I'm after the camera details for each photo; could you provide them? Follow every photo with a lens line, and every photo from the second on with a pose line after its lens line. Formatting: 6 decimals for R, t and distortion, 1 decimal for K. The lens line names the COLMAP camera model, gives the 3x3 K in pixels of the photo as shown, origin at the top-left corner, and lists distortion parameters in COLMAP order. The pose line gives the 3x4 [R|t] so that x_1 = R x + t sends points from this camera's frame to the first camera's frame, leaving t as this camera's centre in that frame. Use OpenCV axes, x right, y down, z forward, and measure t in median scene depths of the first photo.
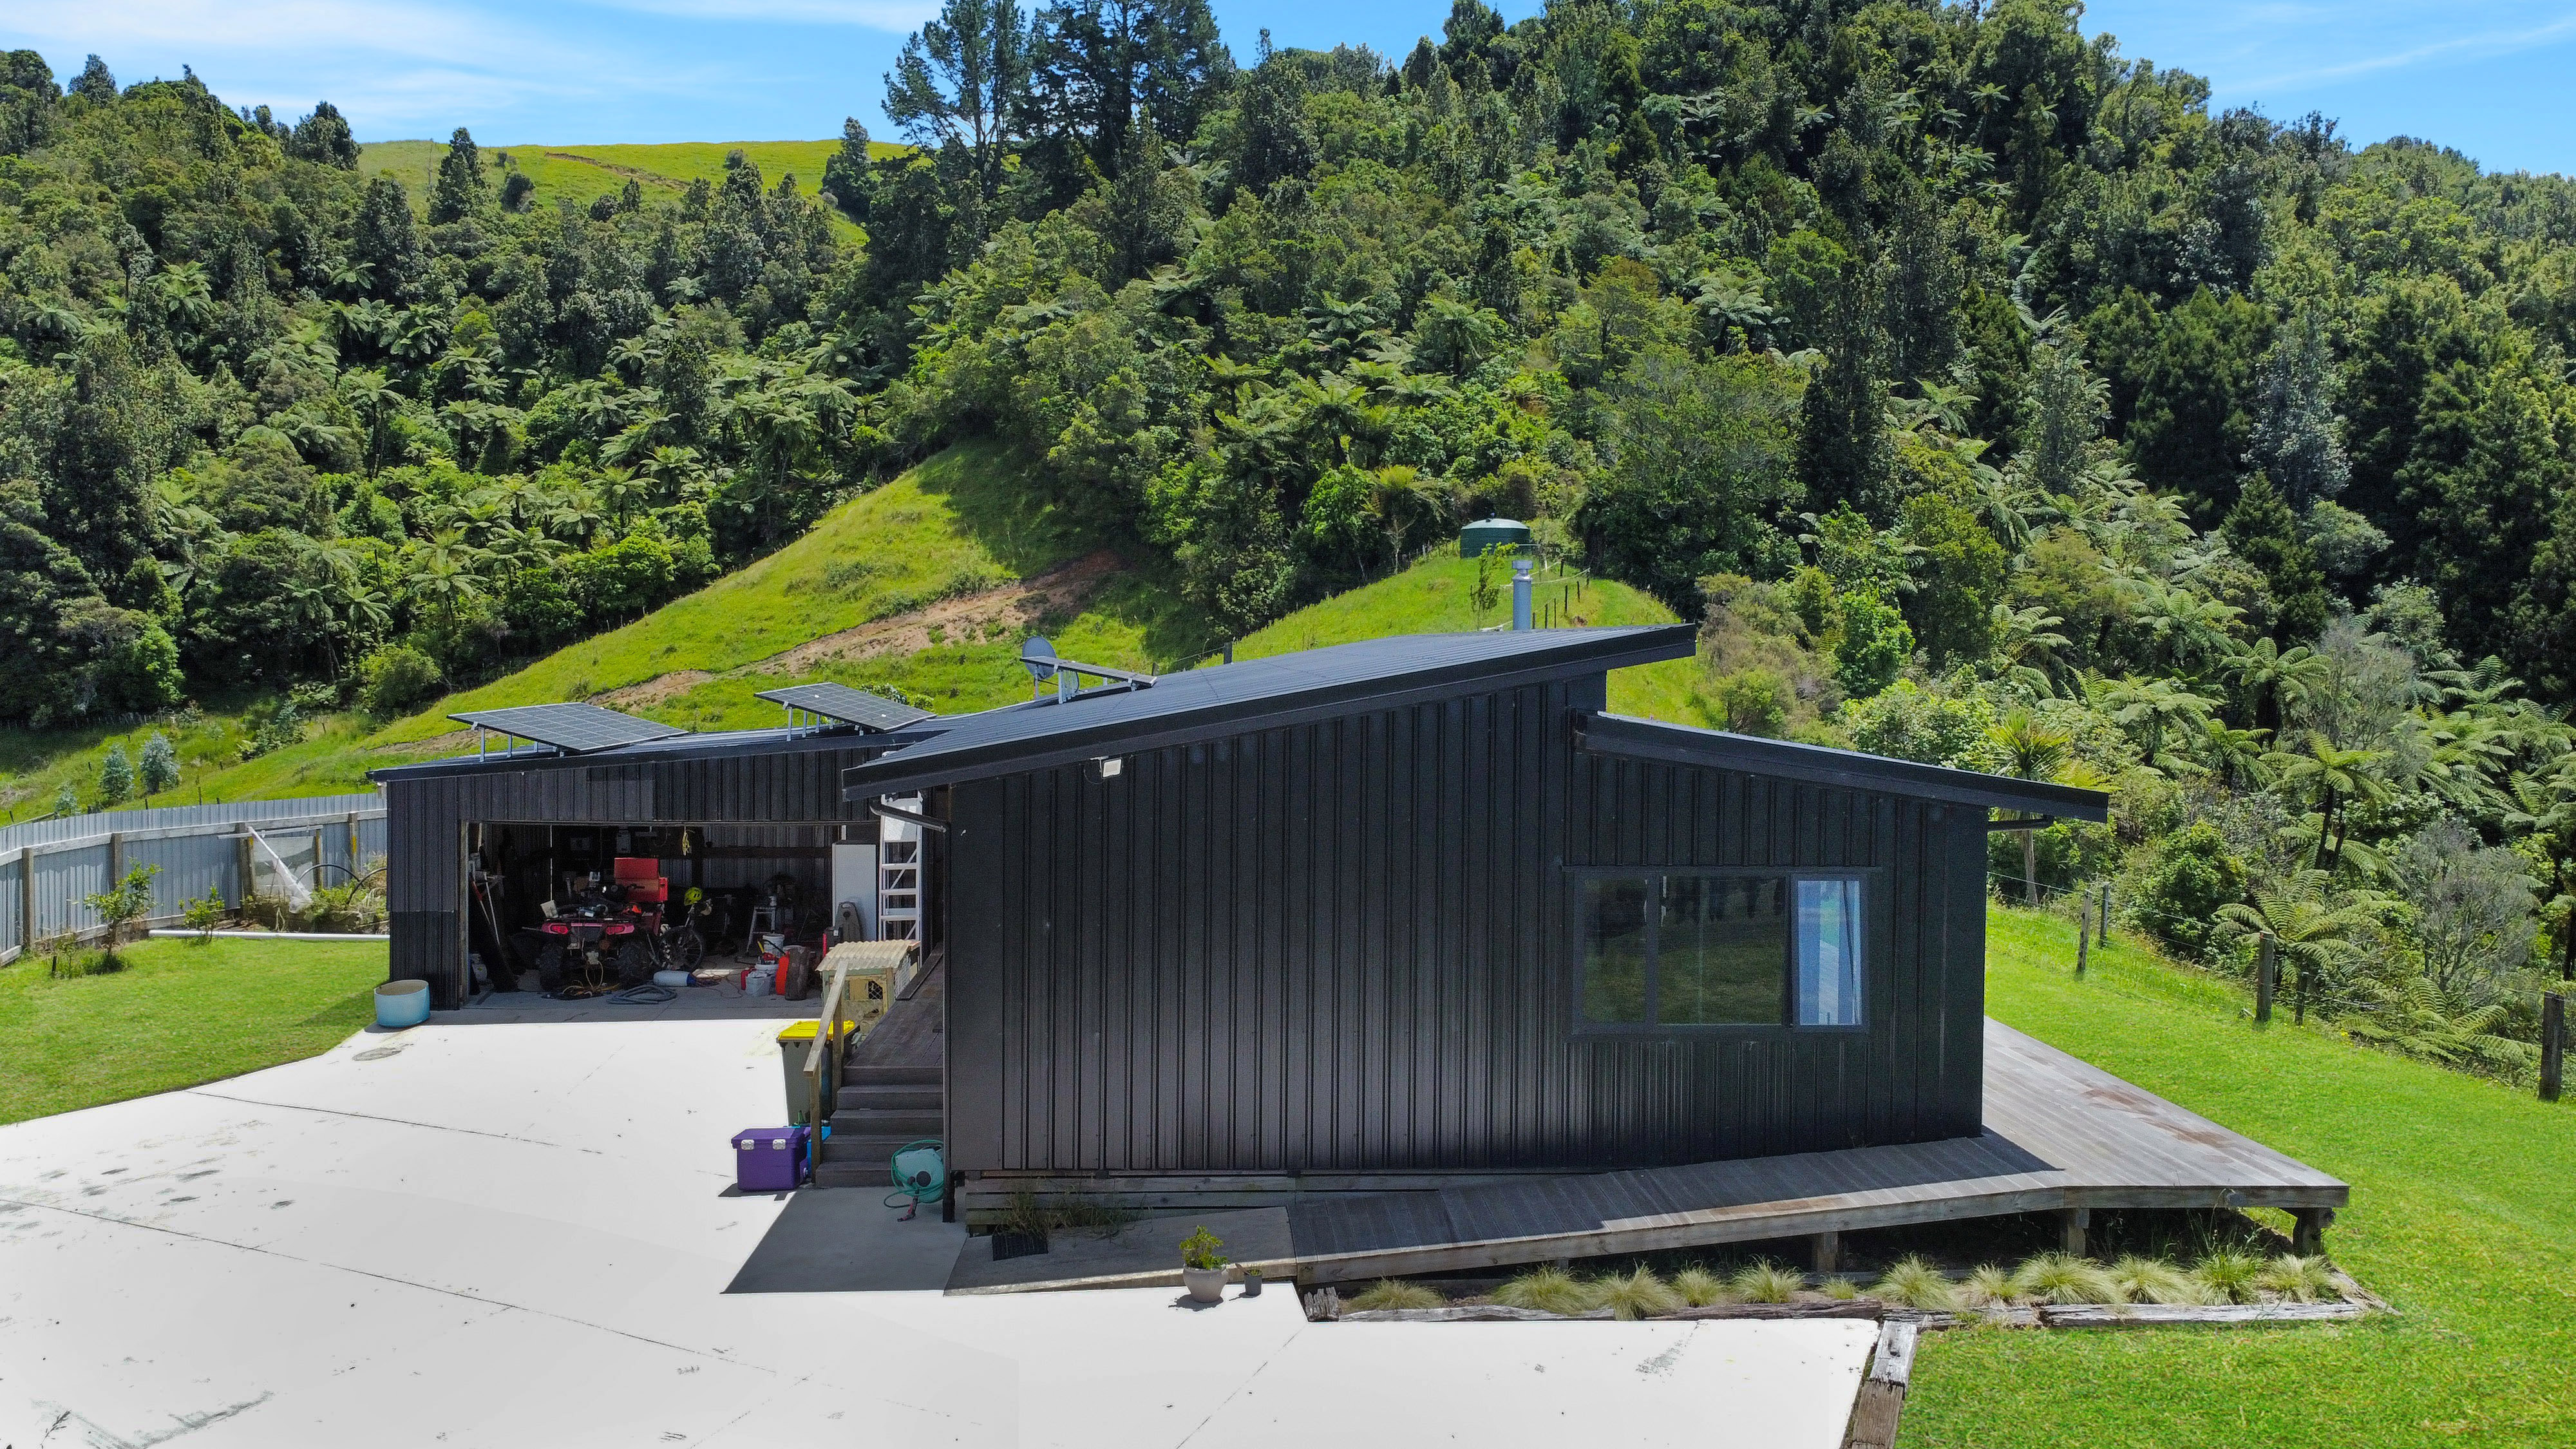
lens RADIAL K [[1923.3, 0, 1277.6], [0, 1923.3, 715.8], [0, 0, 1]] dist [0.006818, 0.001913]
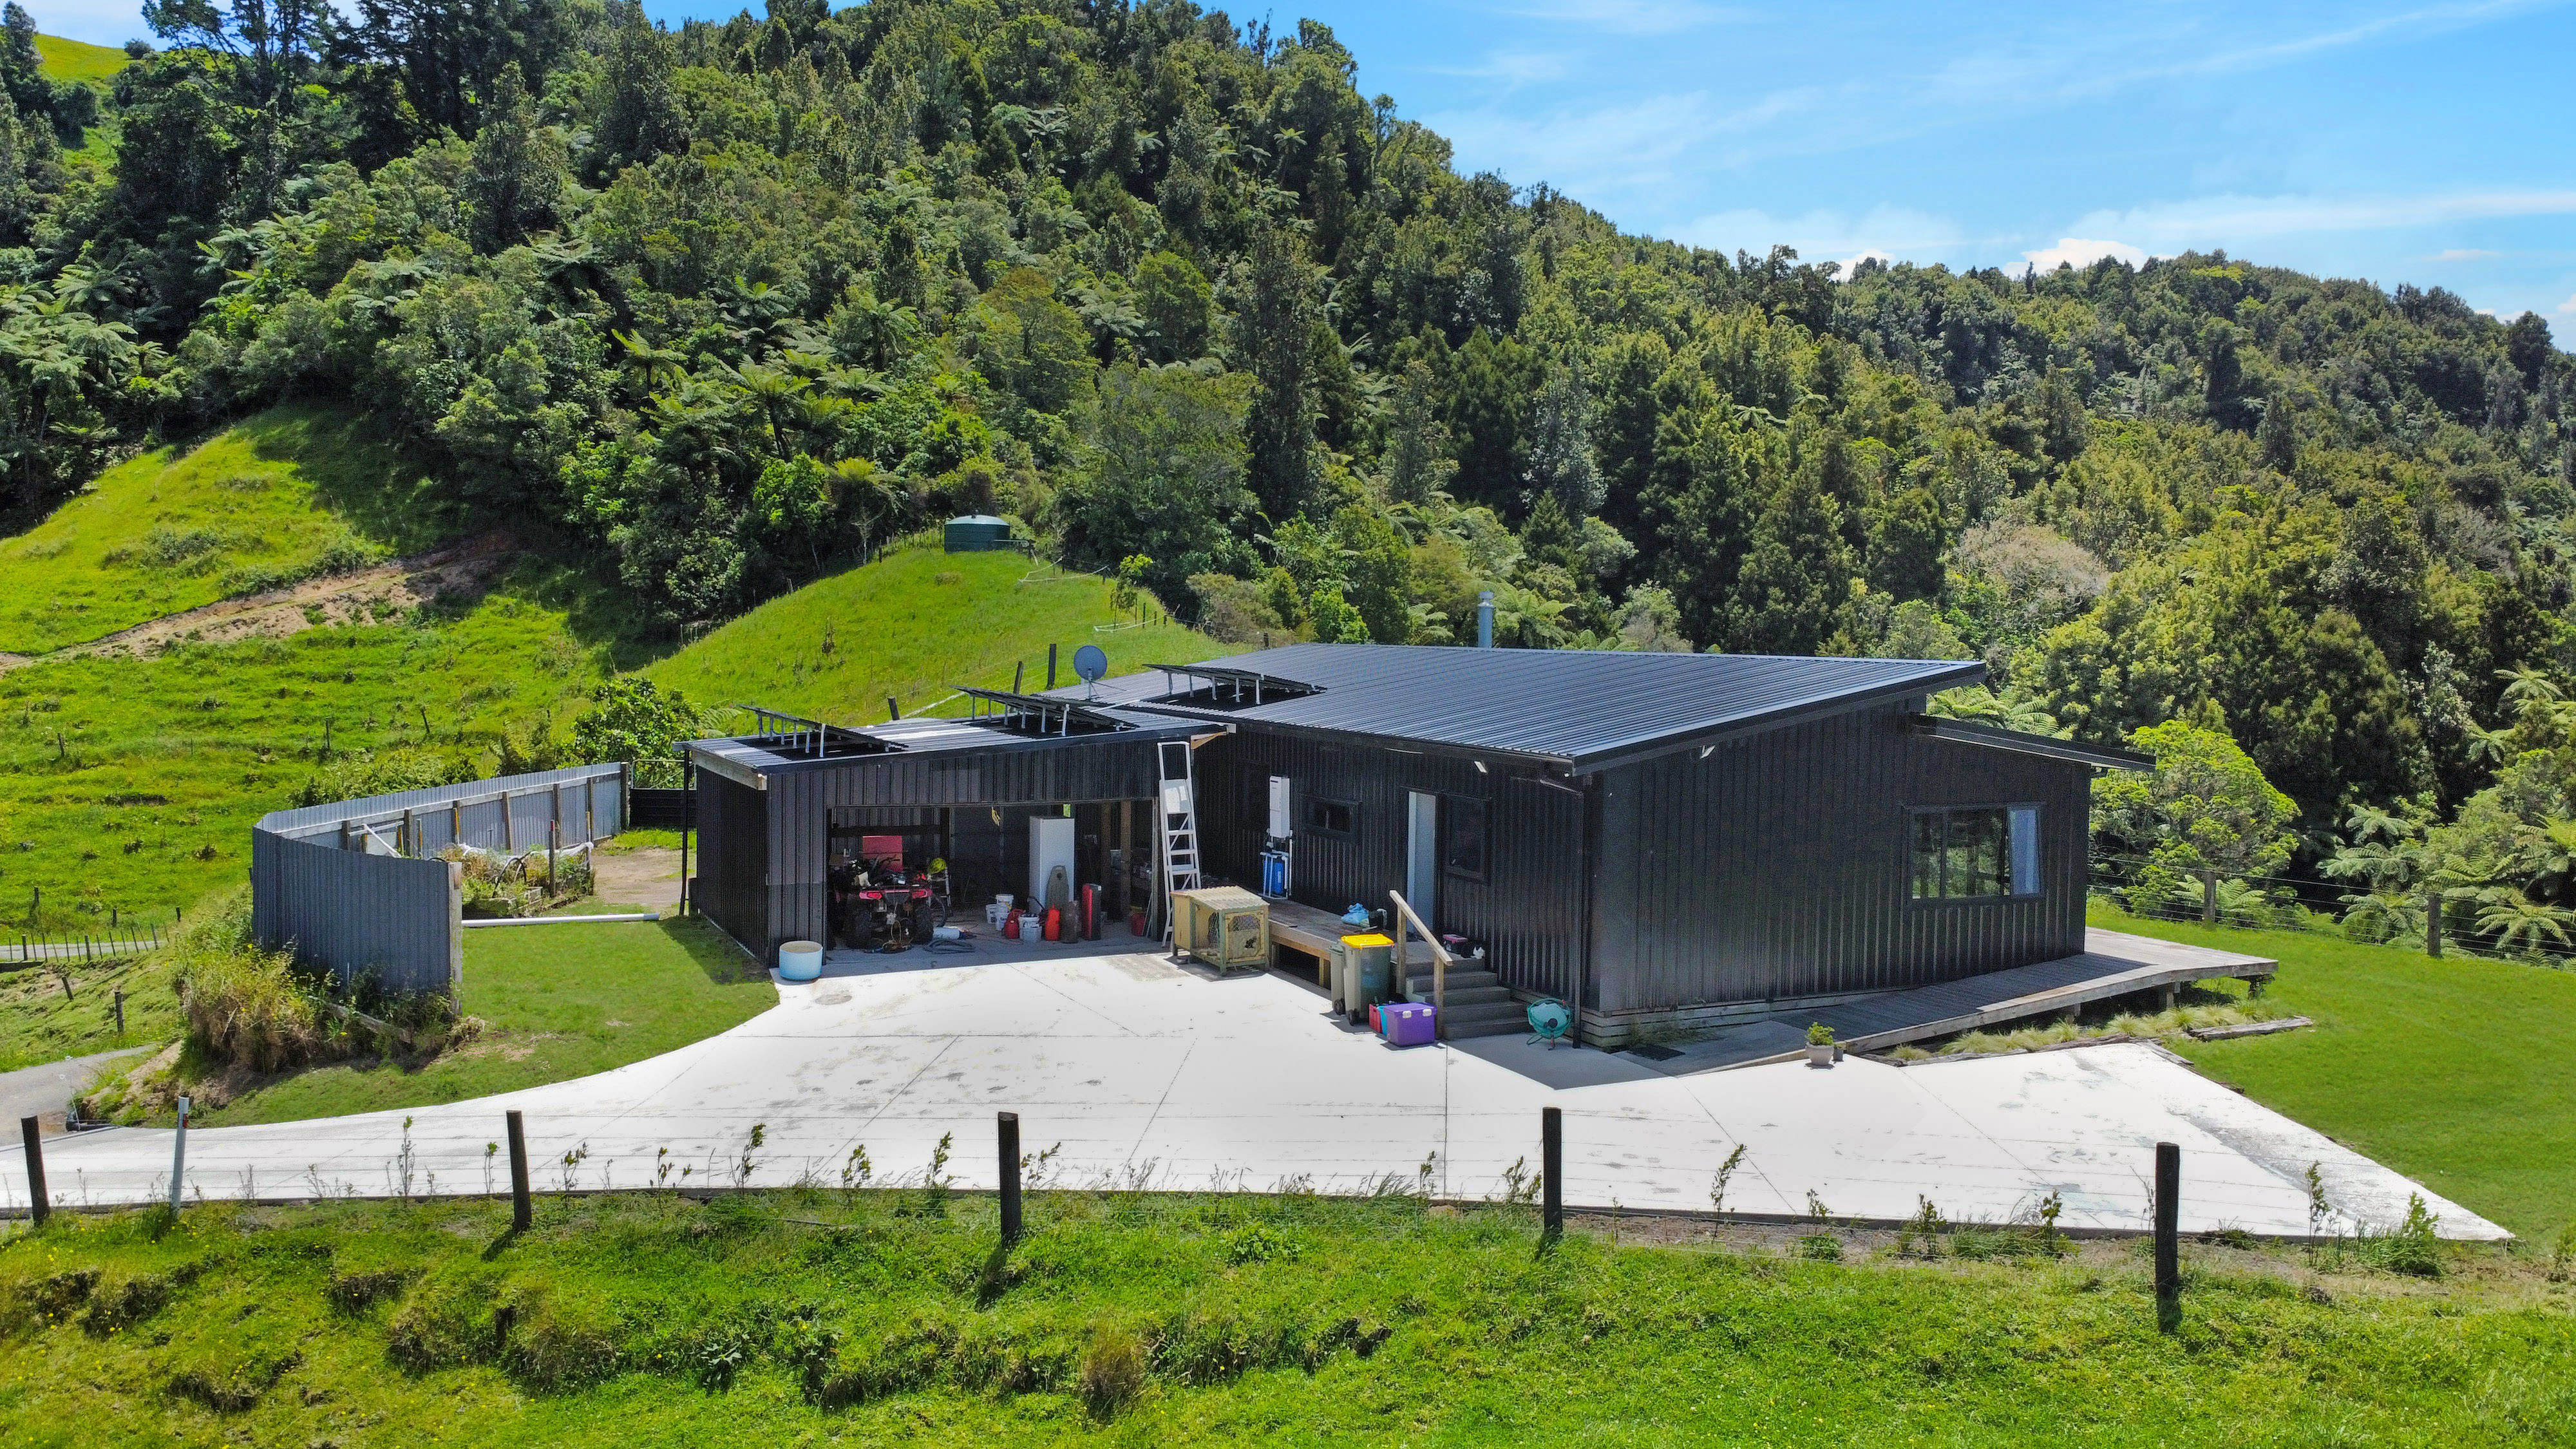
lens RADIAL K [[1923.3, 0, 1272.1], [0, 1923.3, 726.9], [0, 0, 1]] dist [0.006818, 0.001913]
pose [[0.919752, -0.013463, 0.392269, -0.097521], [0.006536, 0.999798, 0.018989, -0.002454], [-0.392446, -0.014902, 0.919654, -0.030961]]
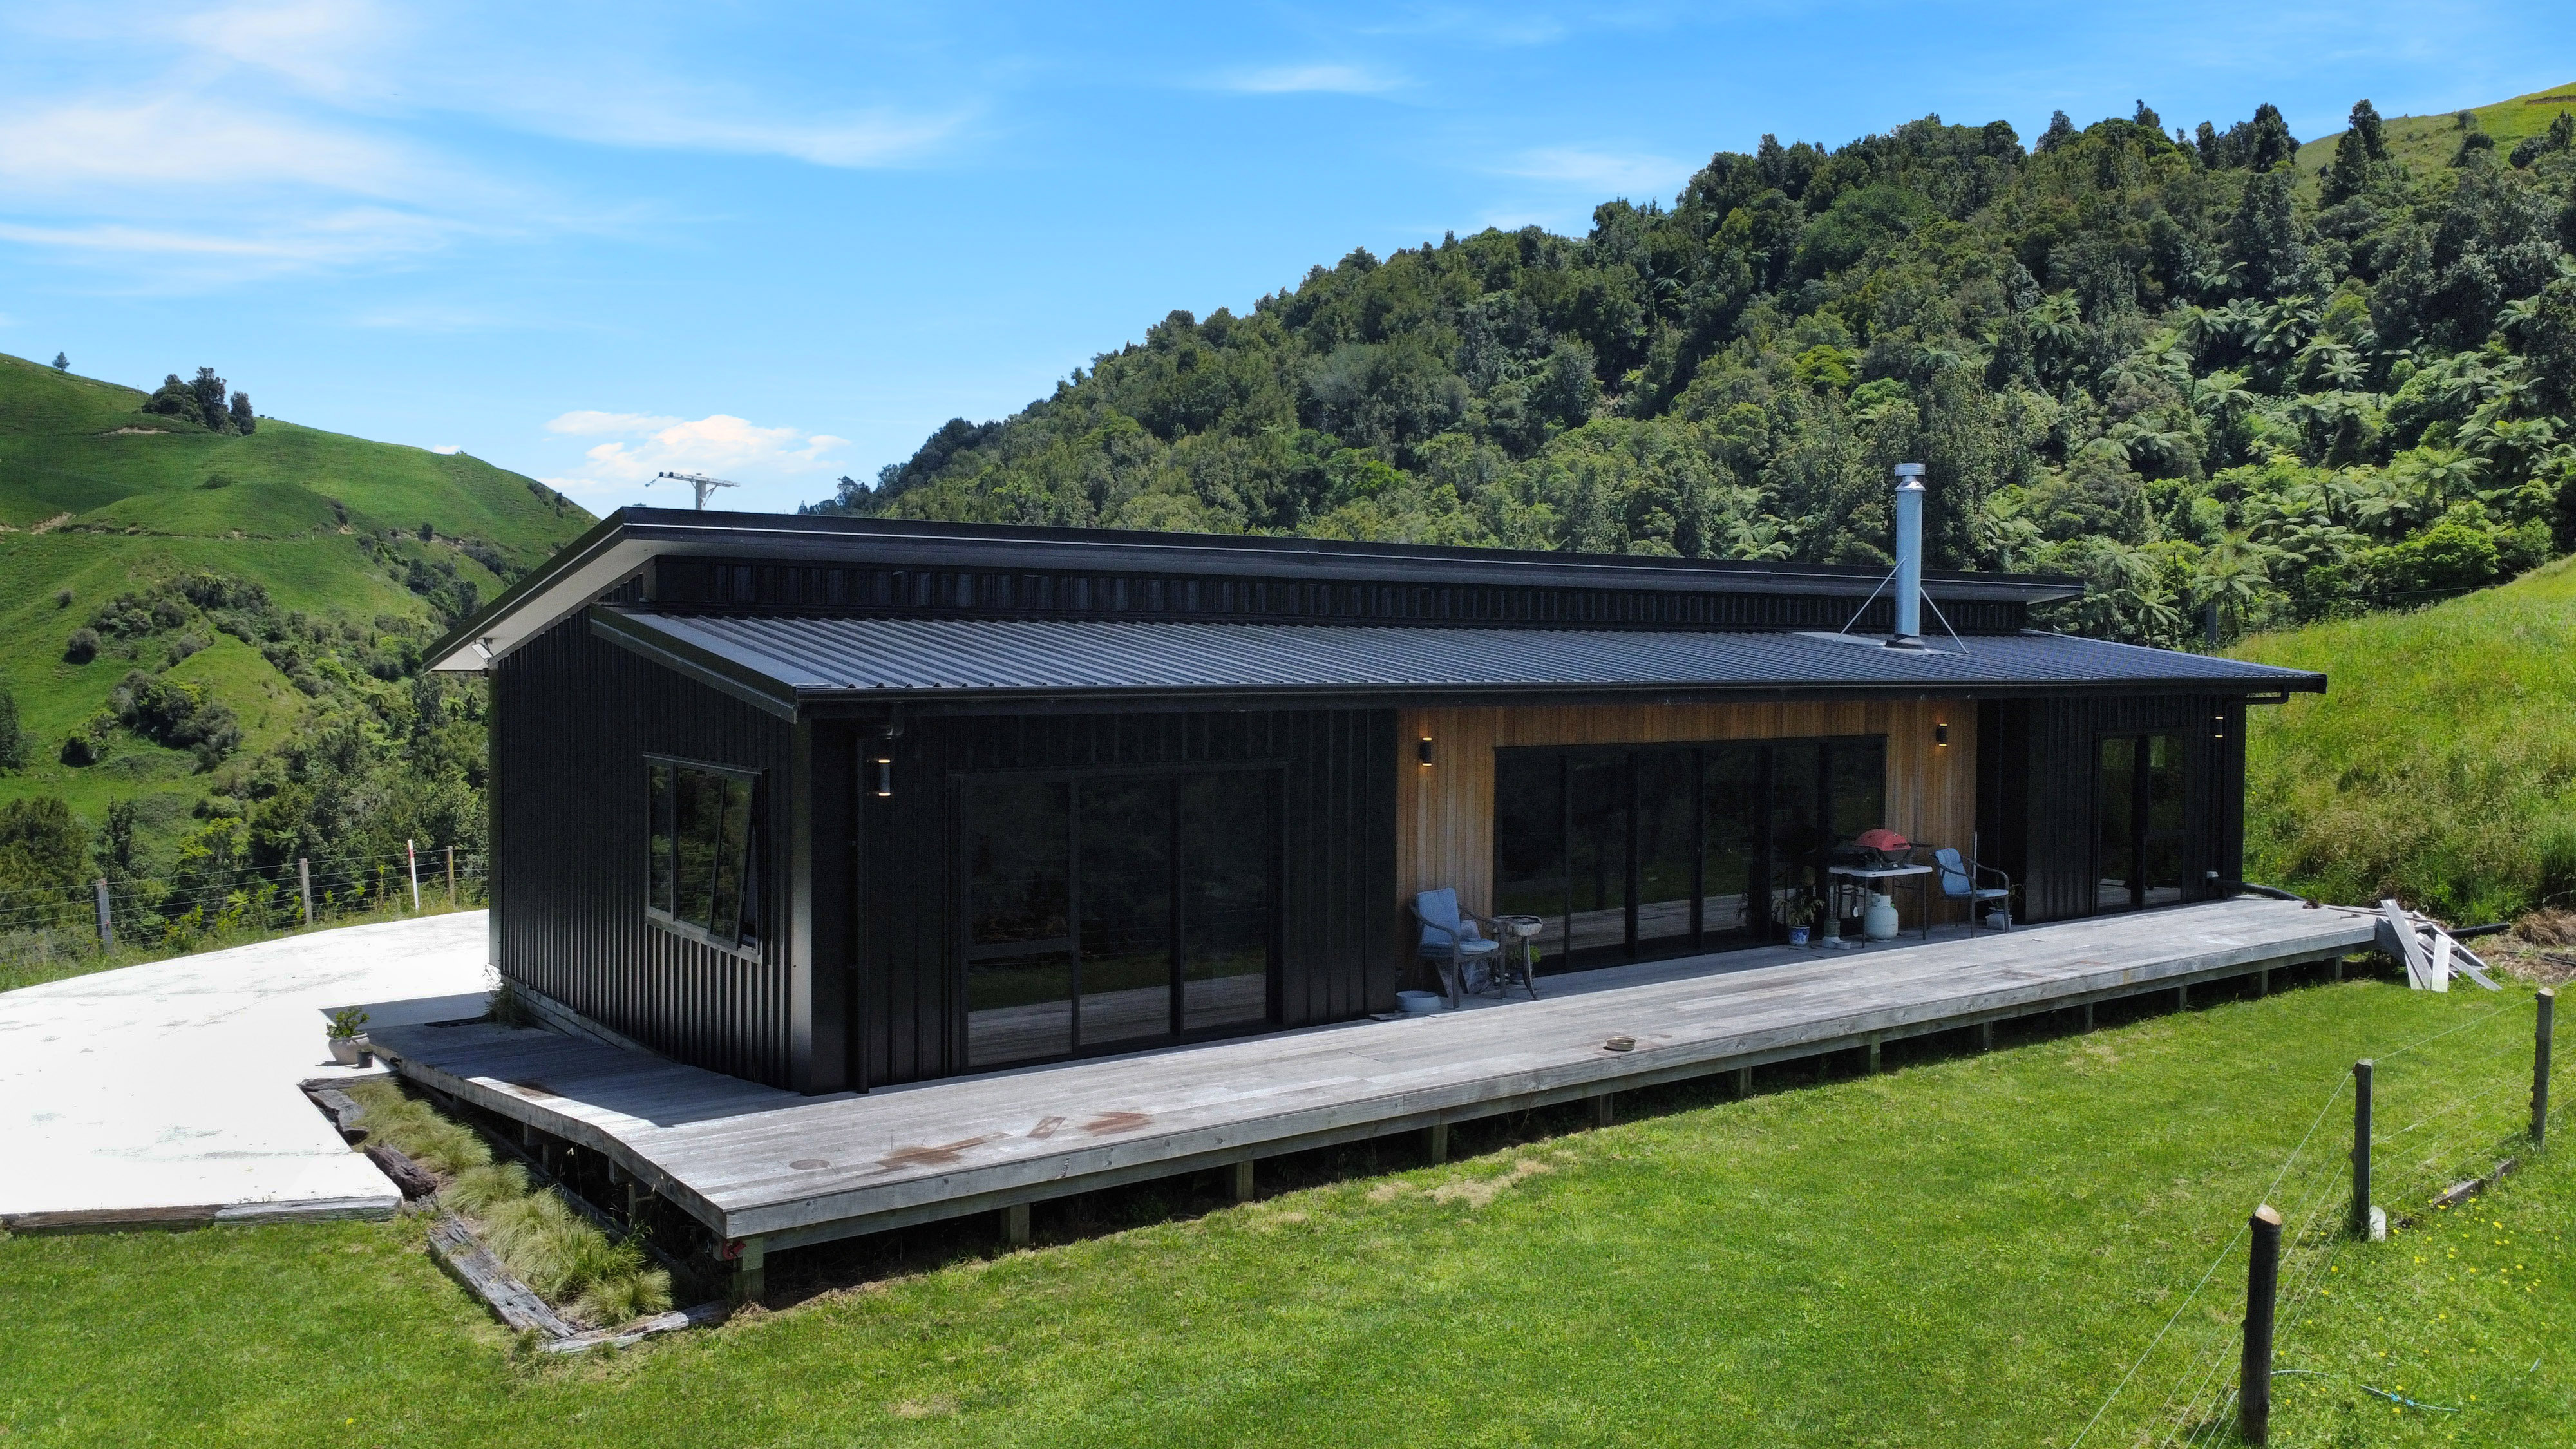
lens RADIAL K [[1923.3, 0, 1271.0], [0, 1923.3, 725.6], [0, 0, 1]] dist [0.006818, 0.001913]
pose [[0.550734, 0.034647, -0.833962, 0.094723], [-0.036430, 0.999184, 0.017453, 0.002456], [0.833886, 0.020769, 0.551546, 0.056010]]
